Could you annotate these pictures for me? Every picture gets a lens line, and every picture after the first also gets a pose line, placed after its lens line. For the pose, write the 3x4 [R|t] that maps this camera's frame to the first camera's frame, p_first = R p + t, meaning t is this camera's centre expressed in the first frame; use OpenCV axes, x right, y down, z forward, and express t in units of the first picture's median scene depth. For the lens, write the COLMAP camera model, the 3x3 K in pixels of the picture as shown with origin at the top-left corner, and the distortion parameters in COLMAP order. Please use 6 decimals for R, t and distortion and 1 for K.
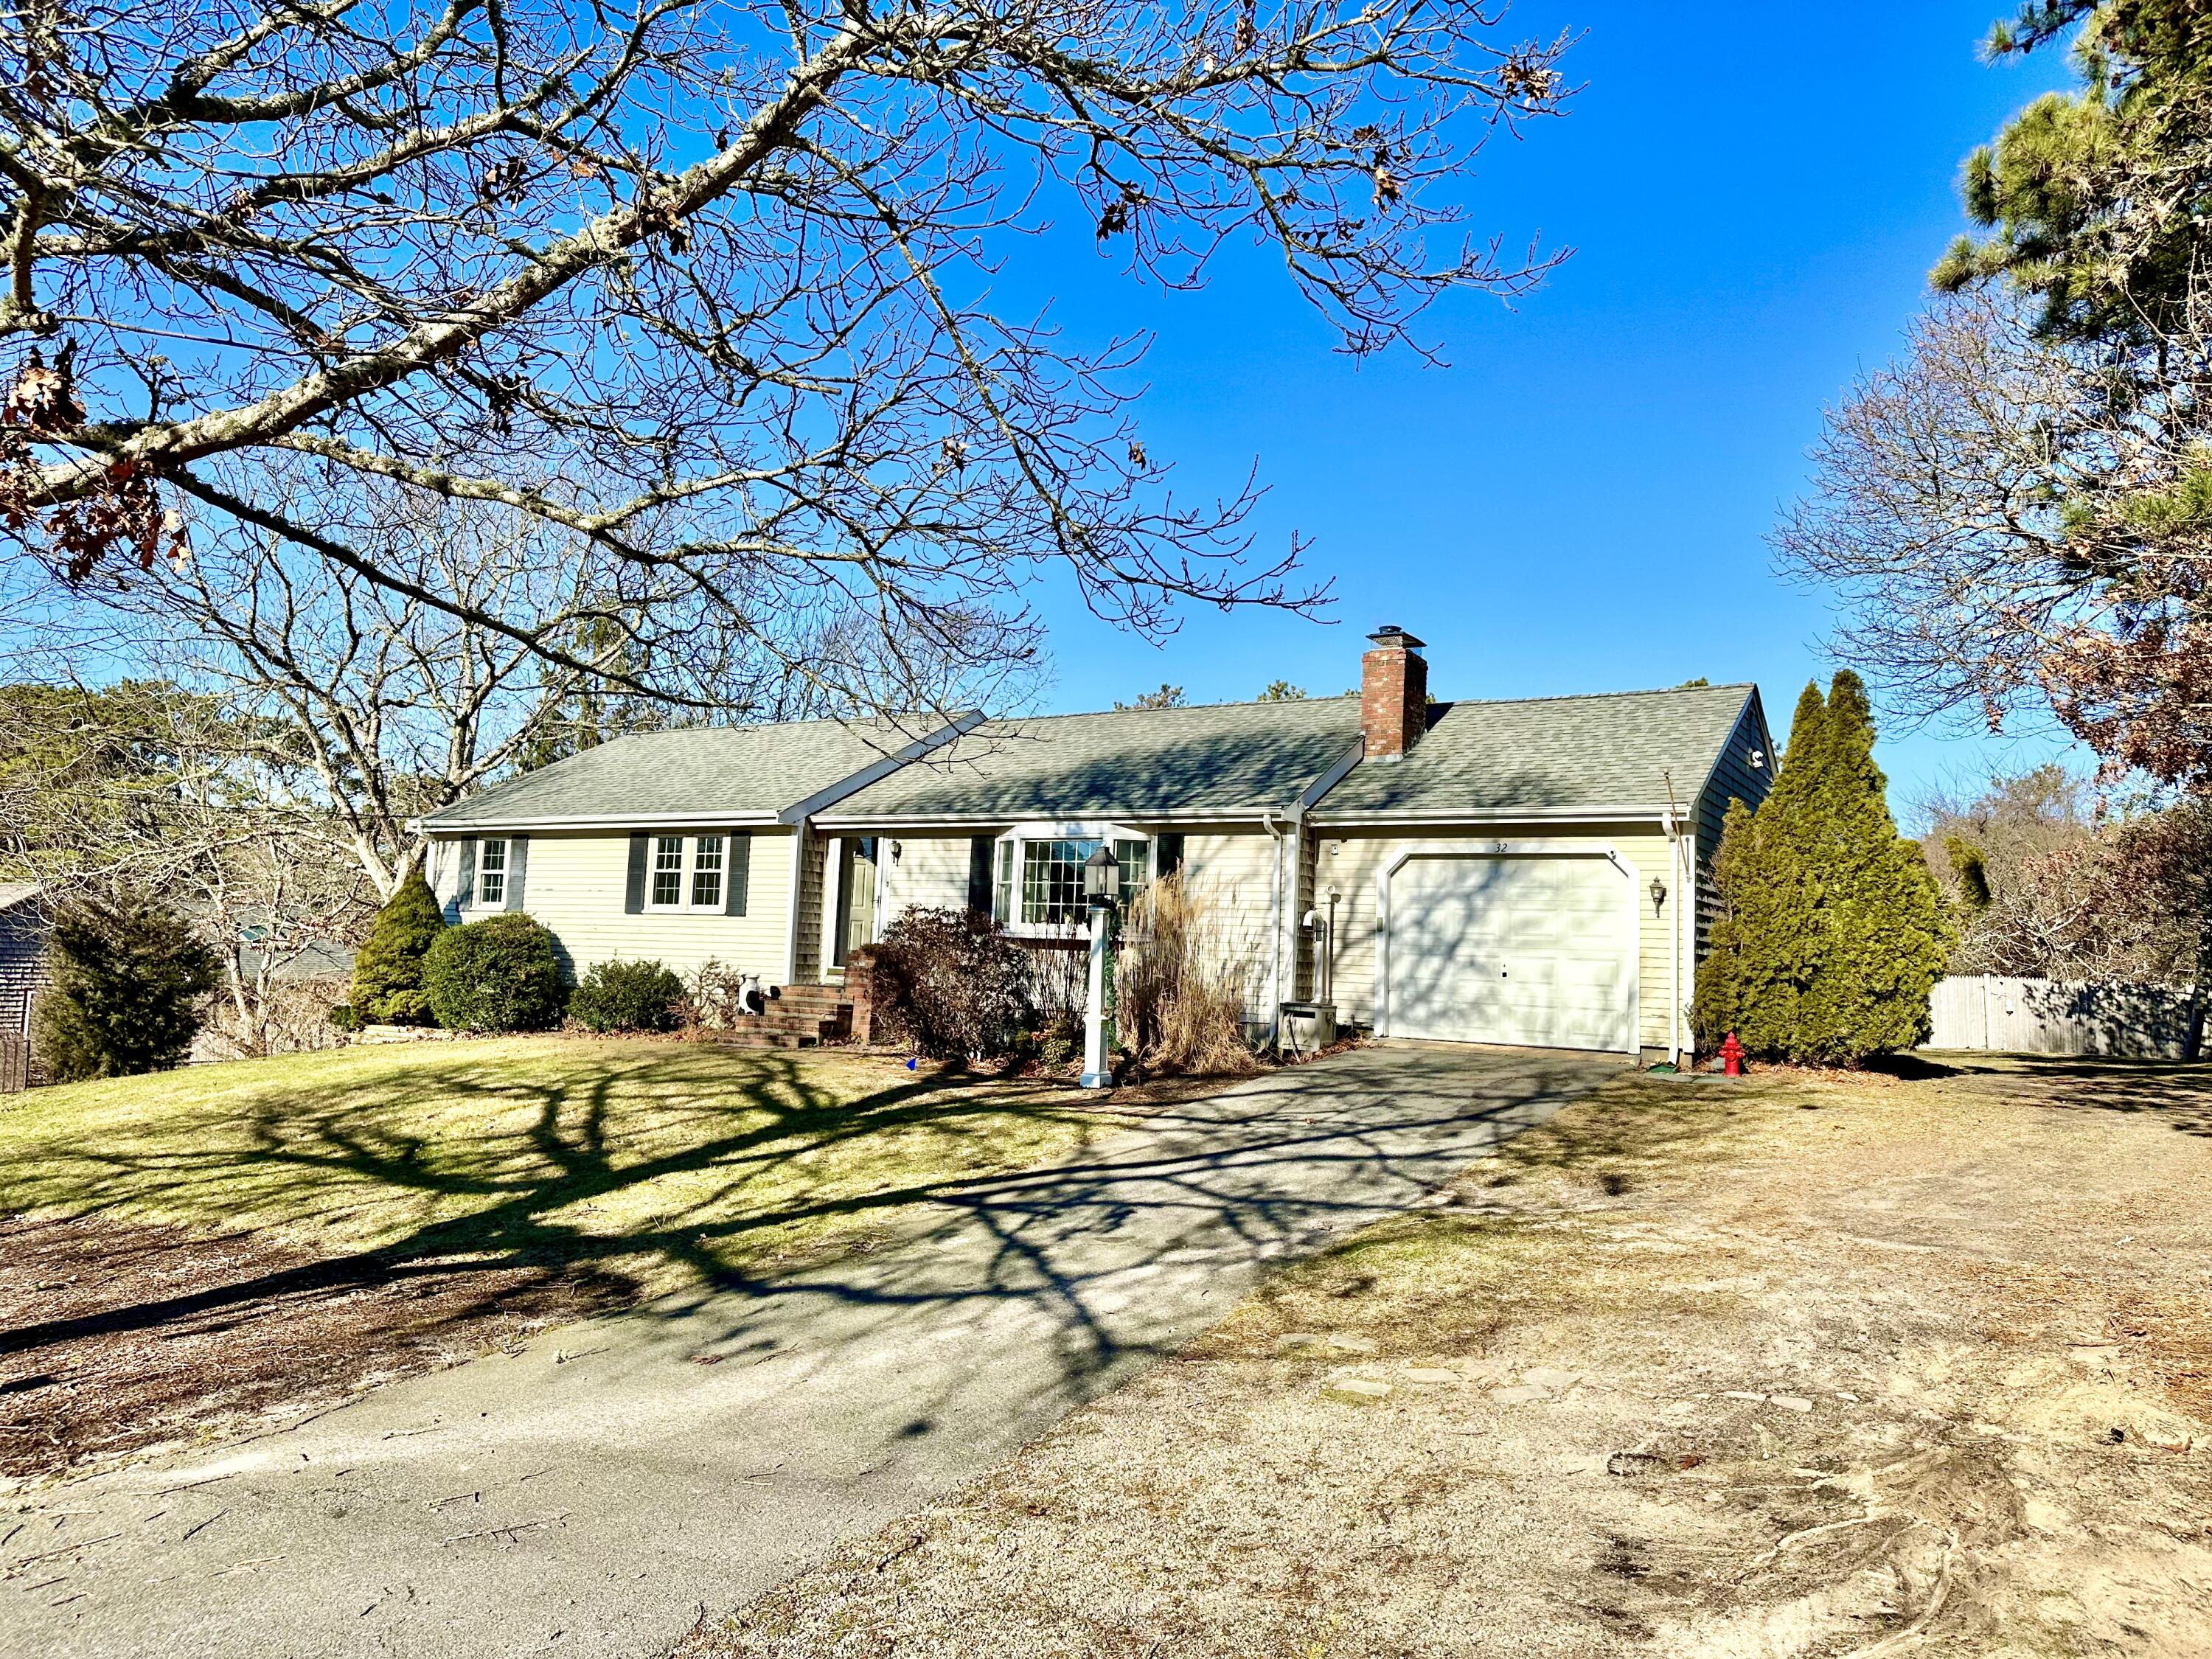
lens RADIAL K [[1488.0, 0, 1106.0], [0, 1488.0, 829.5], [0, 0, 1]] dist [0.032400, -0.000078]
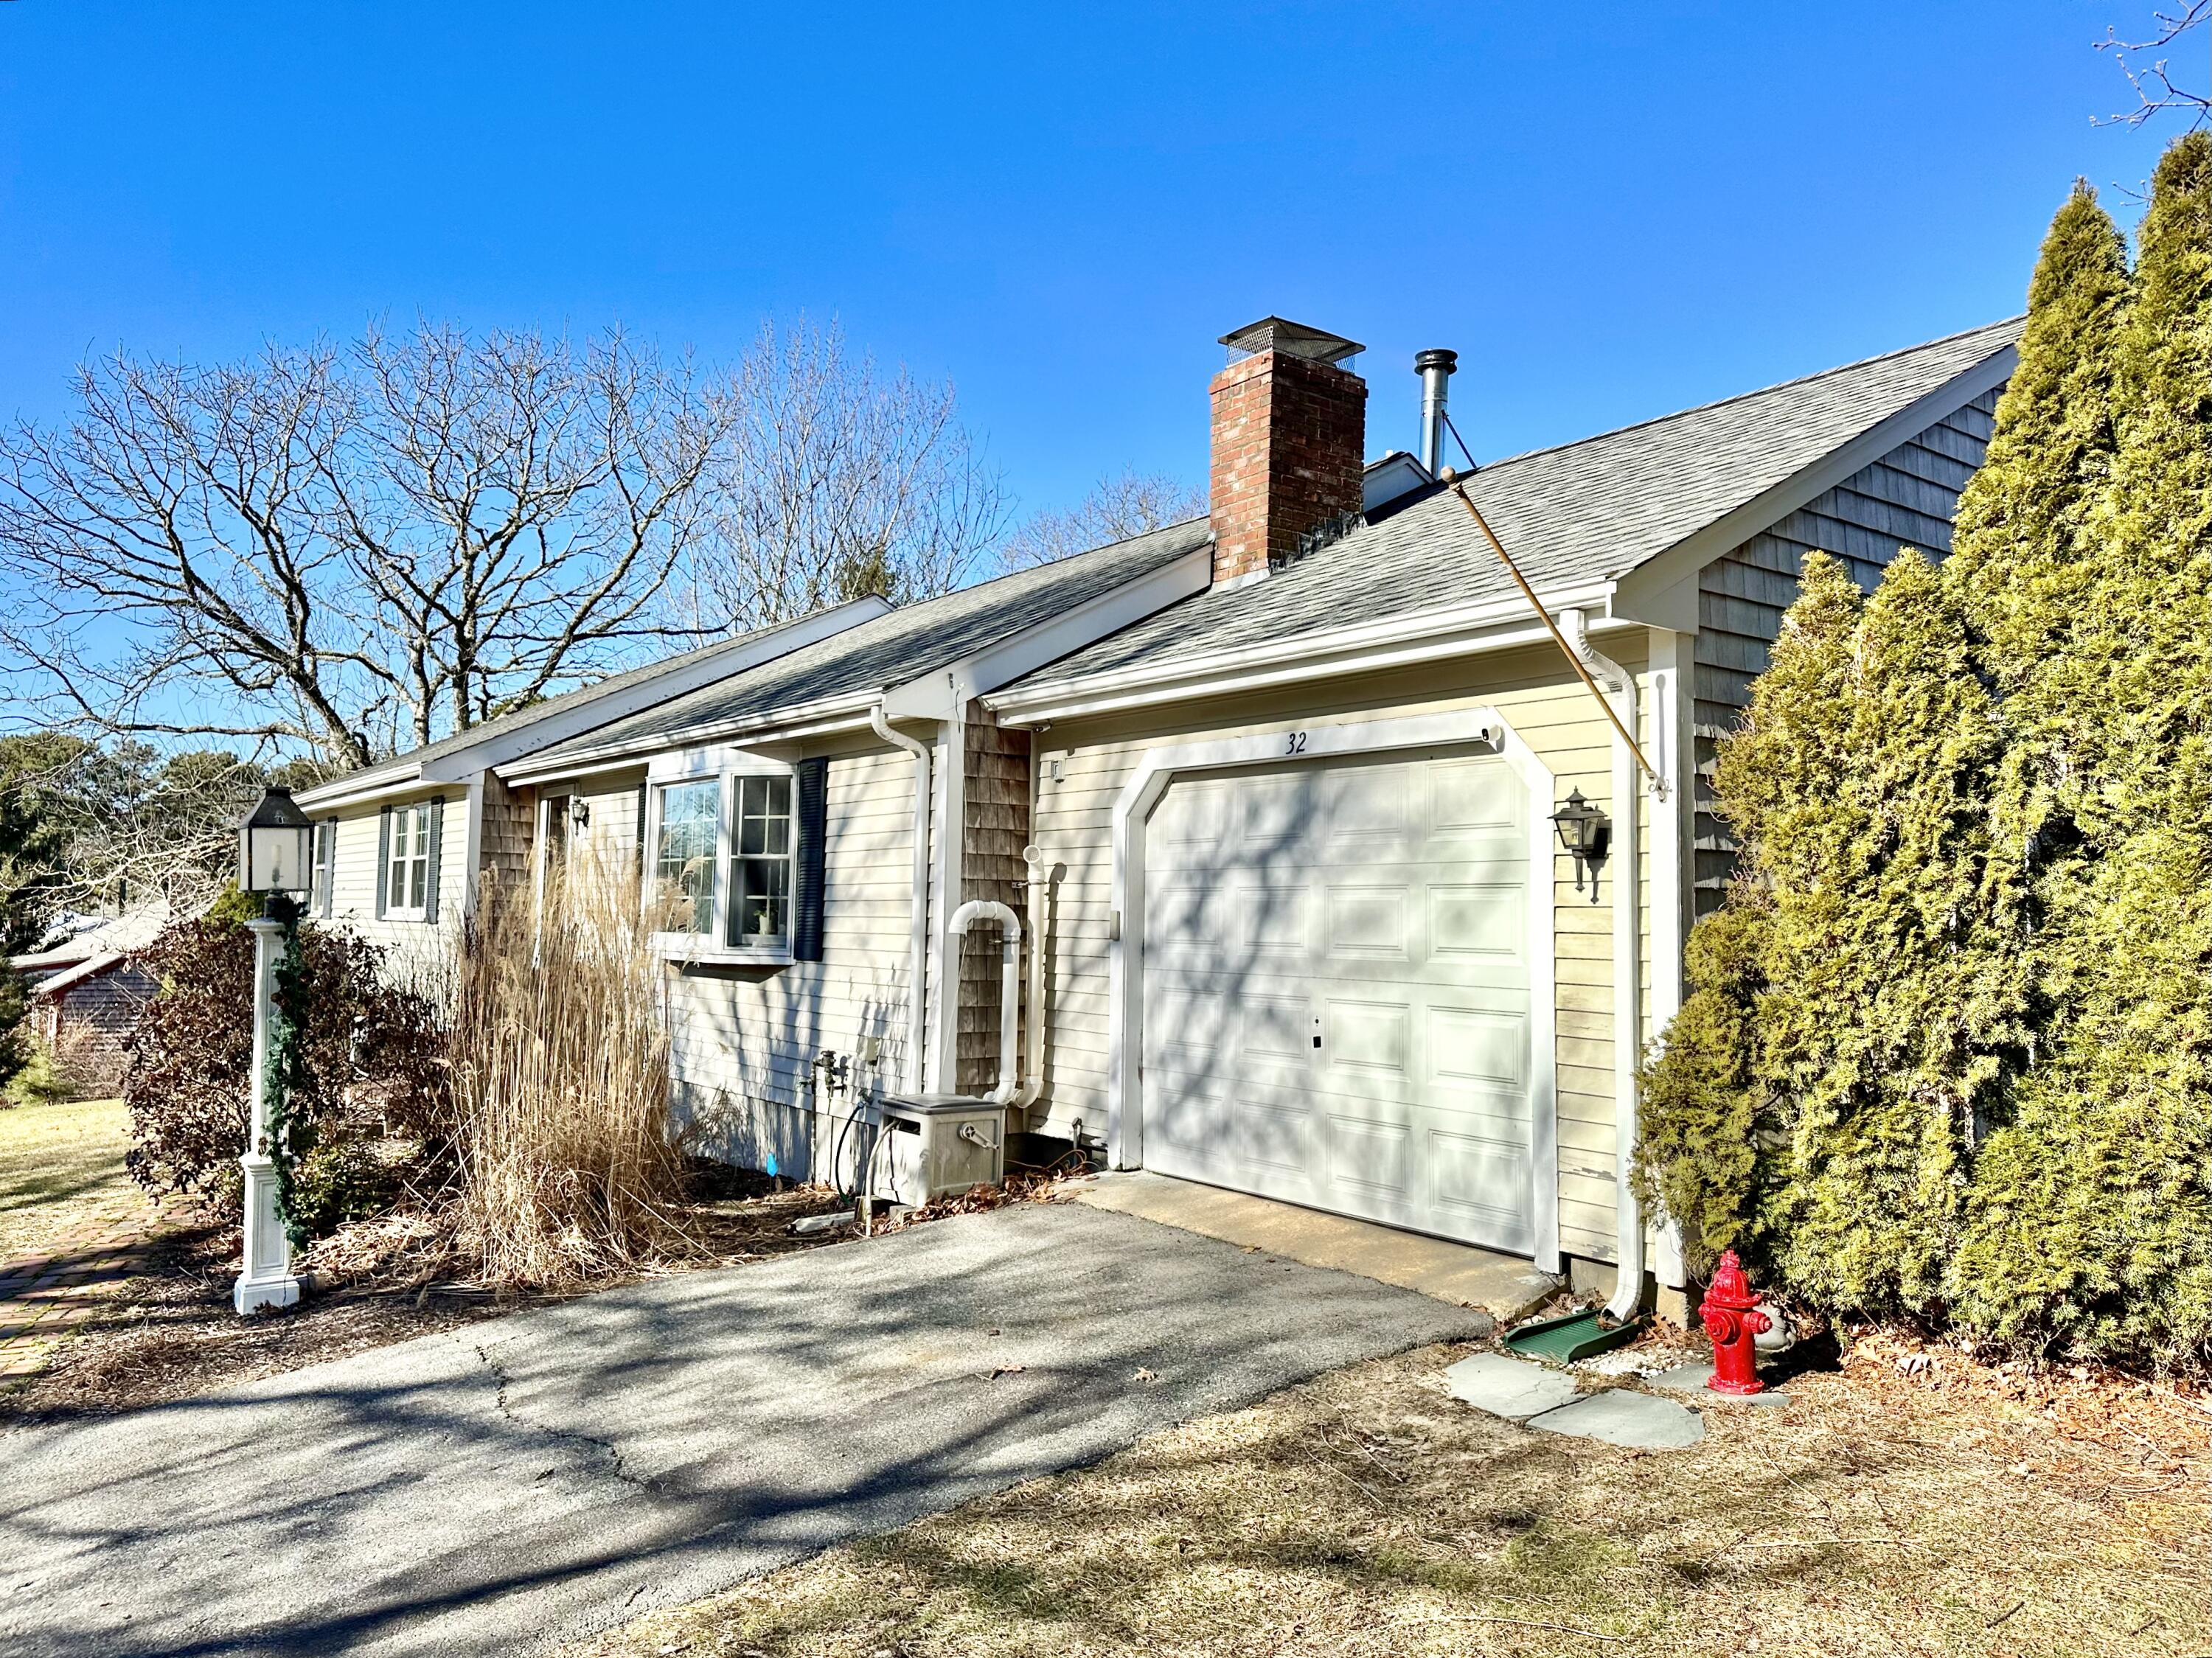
lens RADIAL K [[1599.5, 0, 1106.0], [0, 1599.5, 829.0], [0, 0, 1]] dist [0.000970, -0.000325]
pose [[0.928412, -0.038970, -0.369504, 0.364604], [0.043935, 0.999022, 0.005028, 0.030772], [0.368947, -0.020902, 0.929216, 0.539172]]
